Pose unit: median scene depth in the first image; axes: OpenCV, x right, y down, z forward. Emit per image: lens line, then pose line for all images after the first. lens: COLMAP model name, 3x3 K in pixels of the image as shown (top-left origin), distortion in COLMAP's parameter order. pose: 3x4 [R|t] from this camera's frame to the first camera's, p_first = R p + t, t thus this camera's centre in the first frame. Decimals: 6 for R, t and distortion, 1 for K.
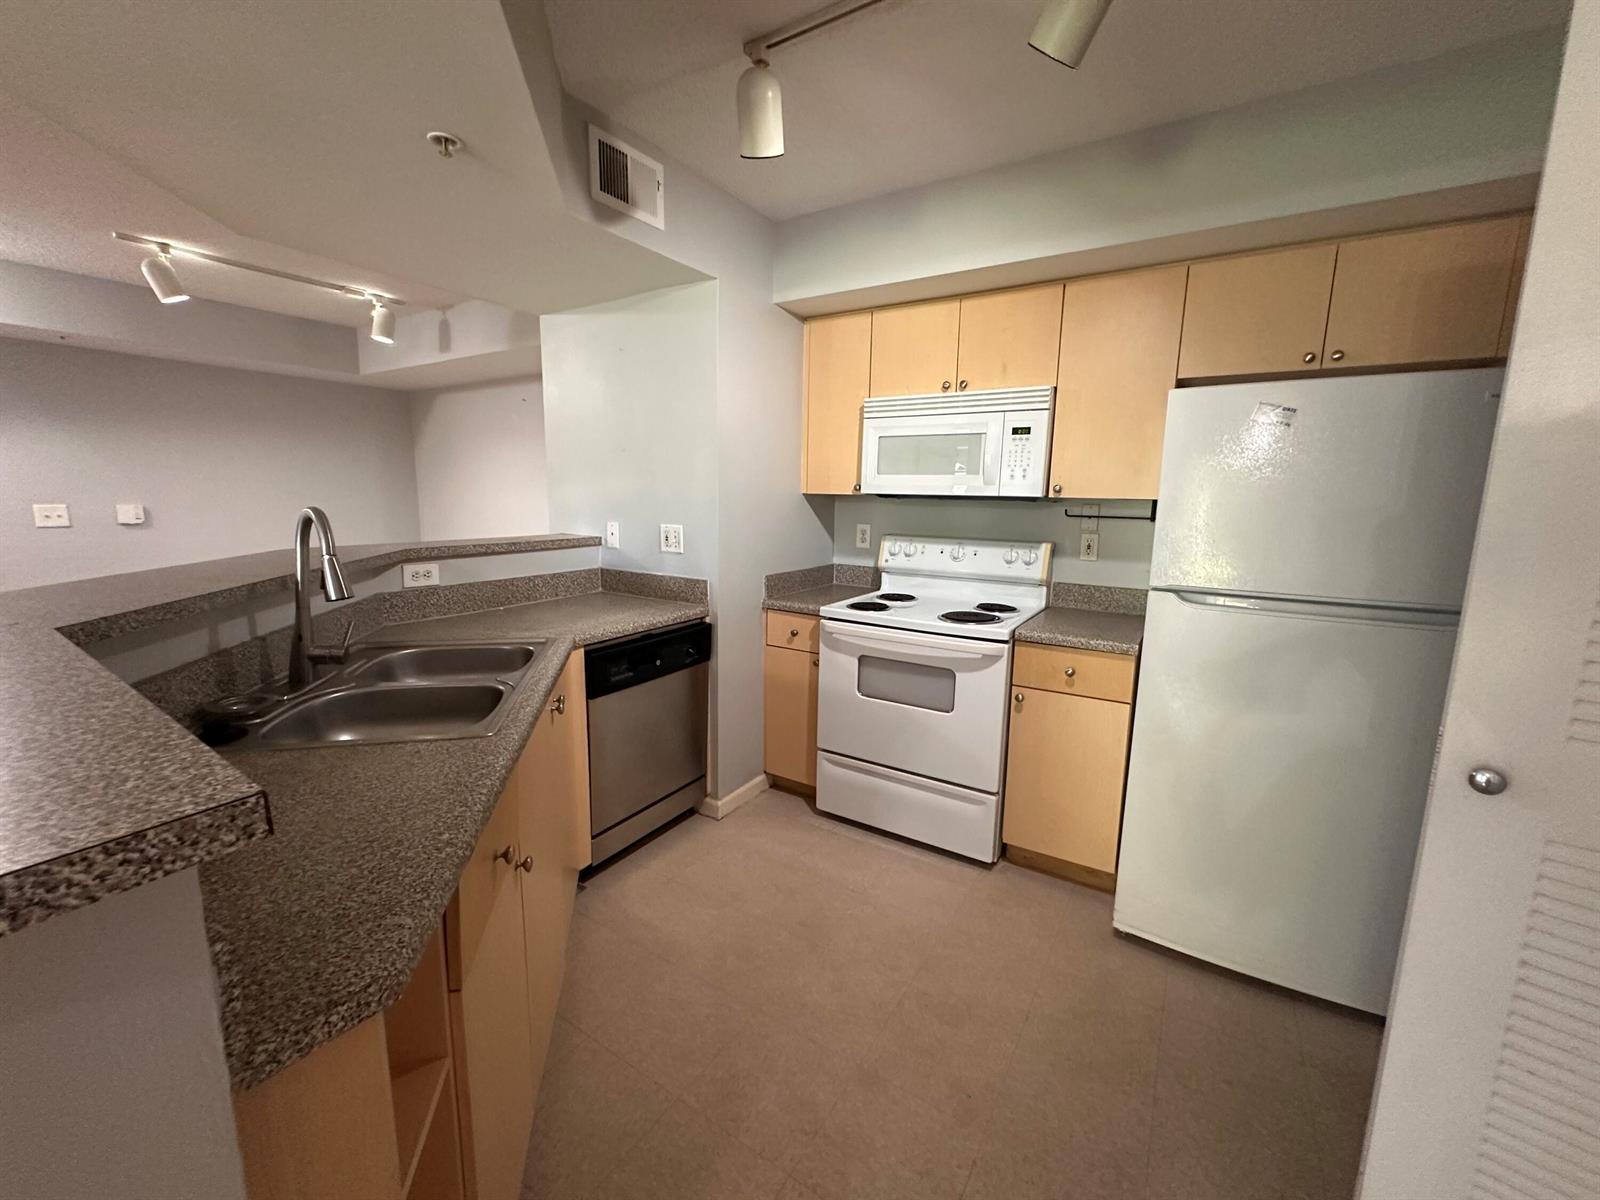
lens RADIAL K [[636.7, 0, 801.3], [0, 636.7, 595.9], [0, 0, 1]] dist [-0.007515, 0.000140]
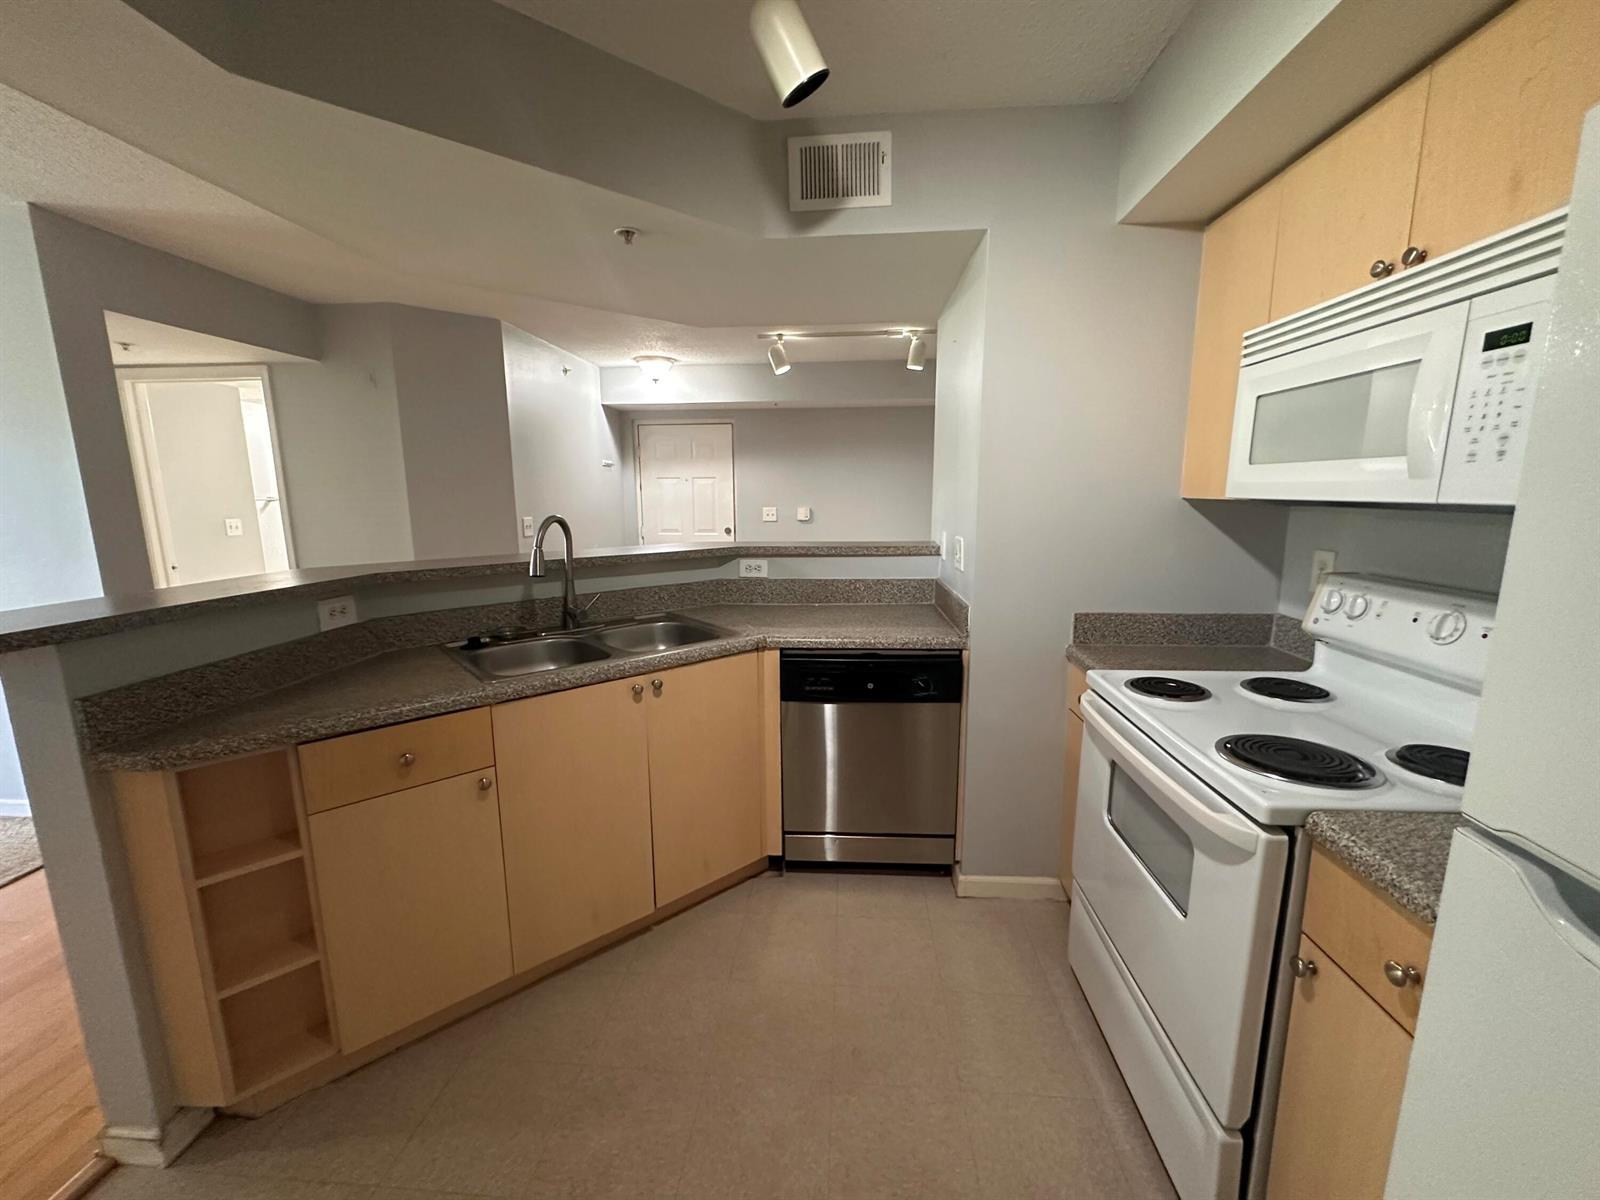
lens RADIAL K [[636.7, 0, 799.8], [0, 636.7, 596.1], [0, 0, 1]] dist [-0.007515, 0.000140]
pose [[0.471610, 0.125244, -0.872868, 0.423467], [-0.126296, 0.989251, 0.073706, -0.064484], [0.872716, 0.075479, 0.482358, 0.378249]]
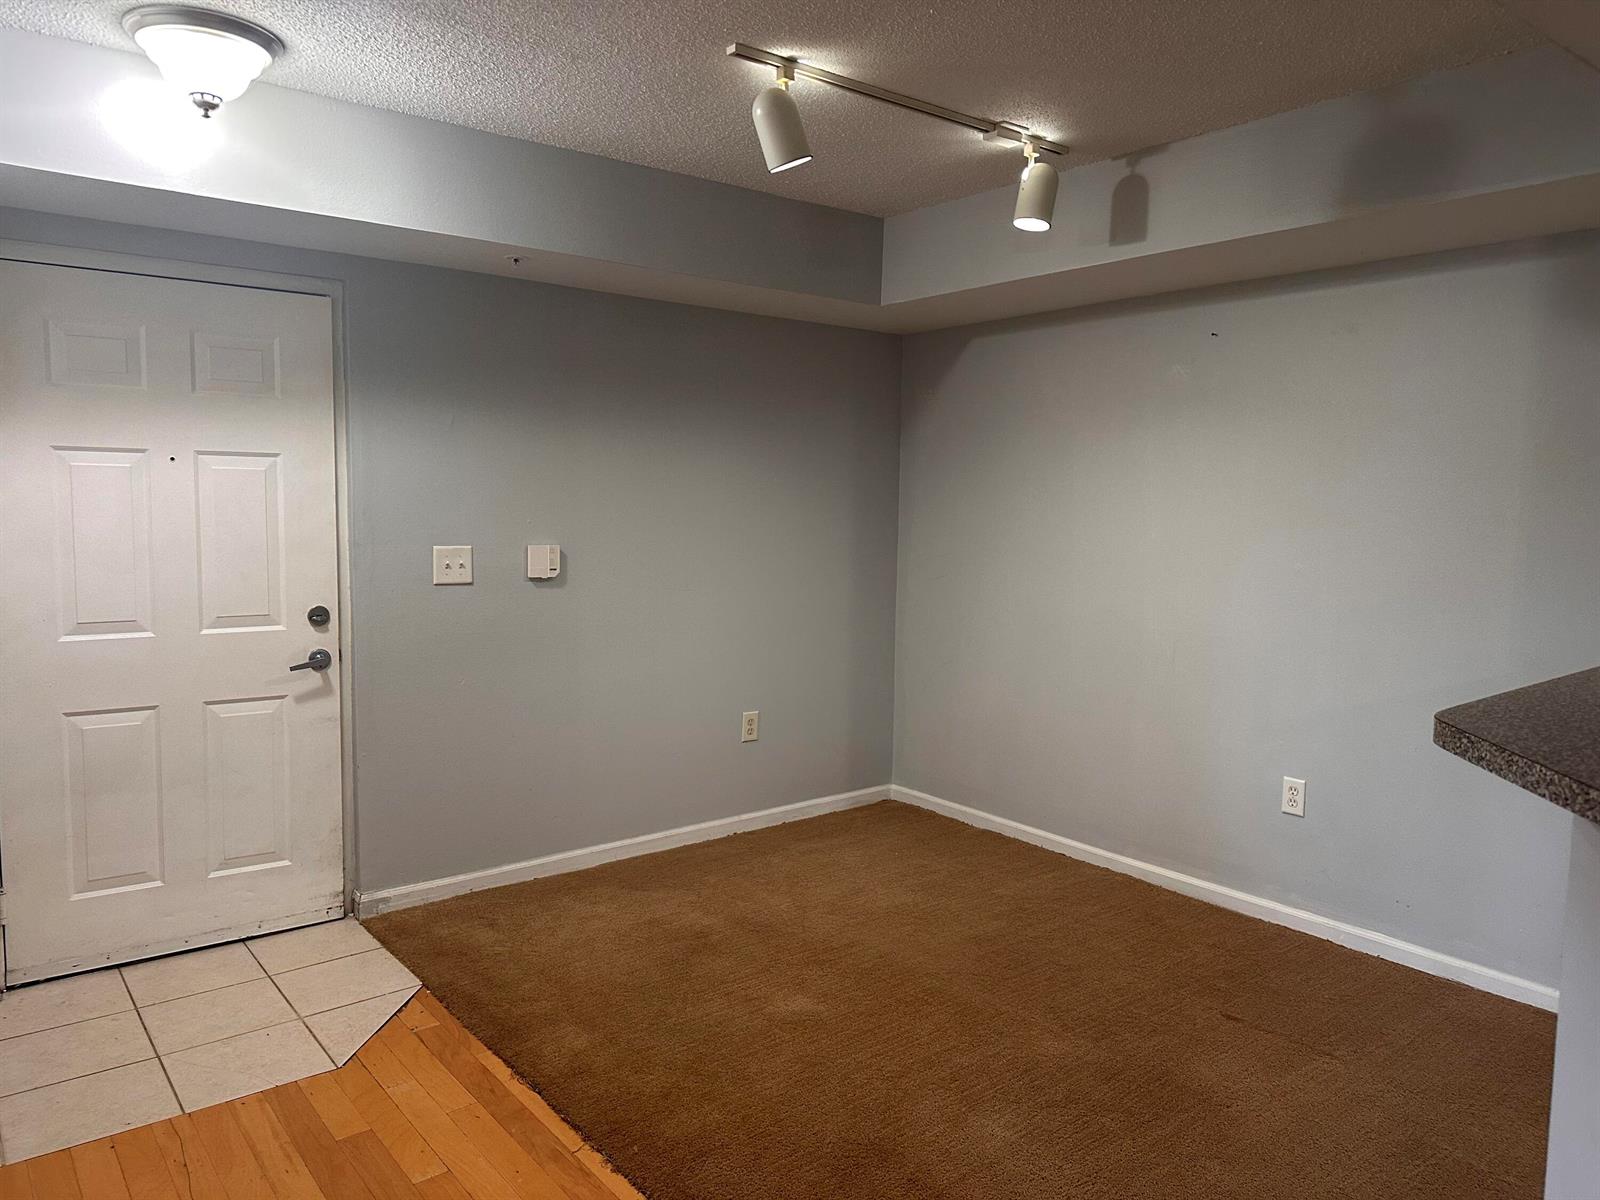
lens RADIAL K [[1131.1, 0, 797.6], [0, 1131.1, 601.1], [0, 0, 1]] dist [0.021923, -0.003794]
pose [[0.941721, 0.024242, -0.335522, -0.708552], [-0.050266, 0.996343, -0.069096, -0.048962], [0.332620, 0.081935, 0.939495, 0.160420]]
